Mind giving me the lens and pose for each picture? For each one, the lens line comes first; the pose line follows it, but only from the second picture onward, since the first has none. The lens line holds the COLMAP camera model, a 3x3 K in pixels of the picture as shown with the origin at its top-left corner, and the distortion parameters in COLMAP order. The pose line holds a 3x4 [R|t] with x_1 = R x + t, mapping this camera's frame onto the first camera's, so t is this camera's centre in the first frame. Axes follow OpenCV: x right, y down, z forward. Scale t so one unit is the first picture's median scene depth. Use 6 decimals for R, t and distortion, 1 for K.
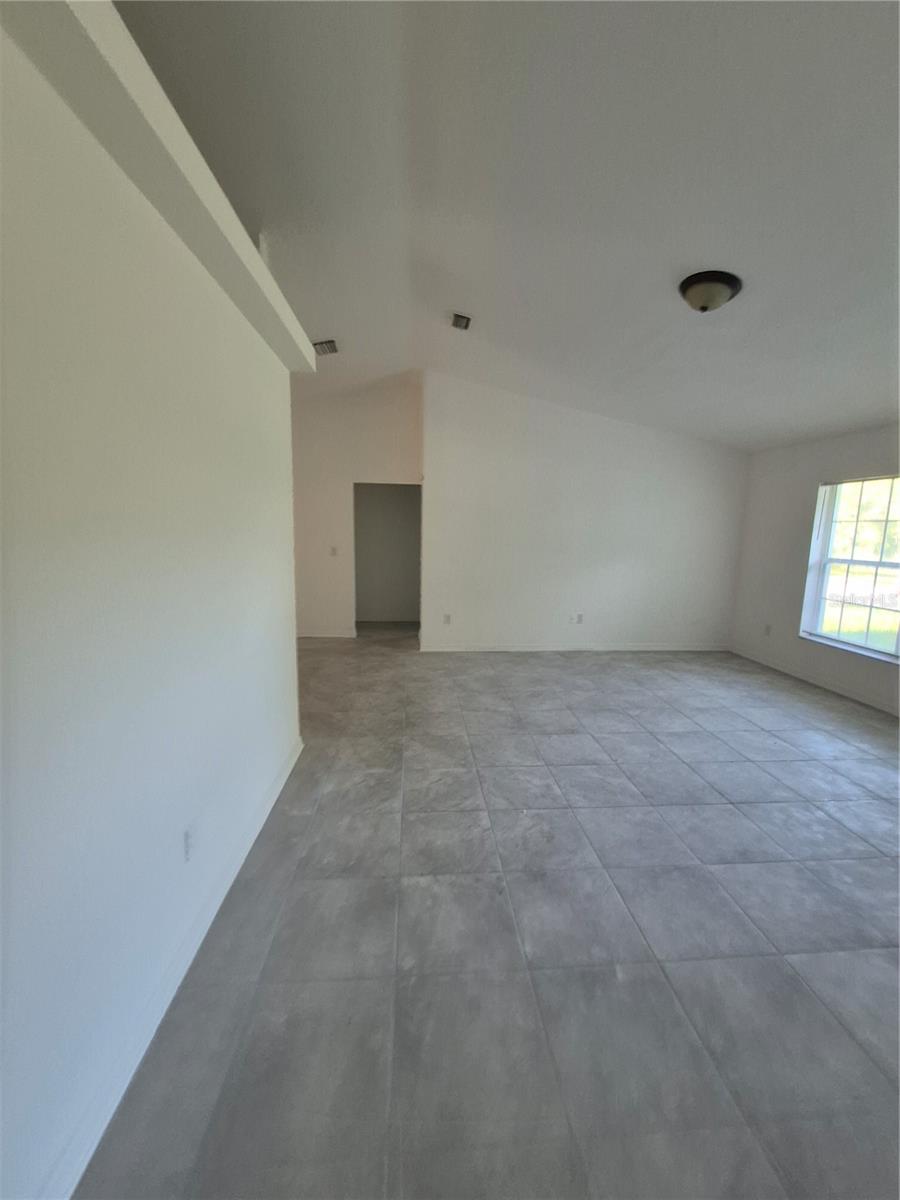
lens RADIAL K [[469.4, 0, 448.4], [0, 469.4, 595.5], [0, 0, 1]] dist [0.002075, -0.000264]
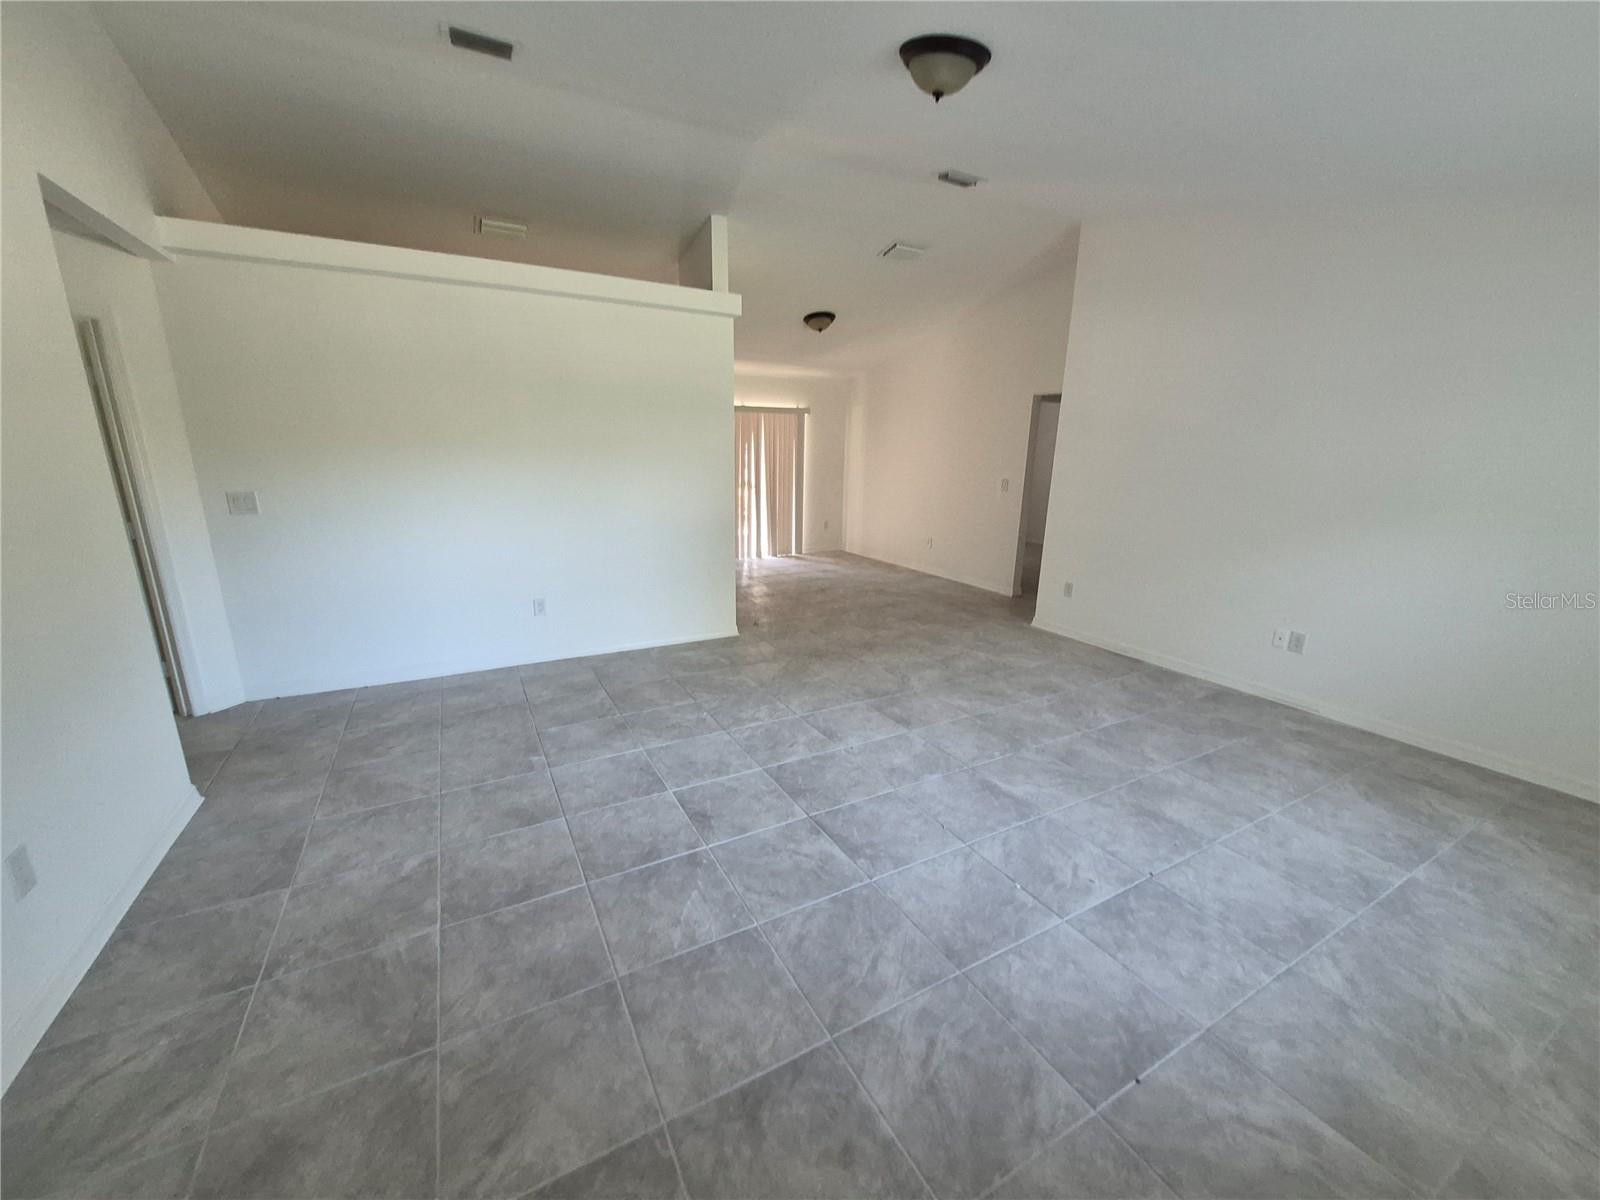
lens RADIAL K [[625.9, 0, 798.5], [0, 625.9, 606.2], [0, 0, 1]] dist [0.002075, -0.000264]
pose [[0.419566, 0.216251, -0.881589, 1.054249], [-0.139211, 0.975048, 0.172923, -0.048414], [0.896986, 0.050175, 0.439202, 0.385487]]
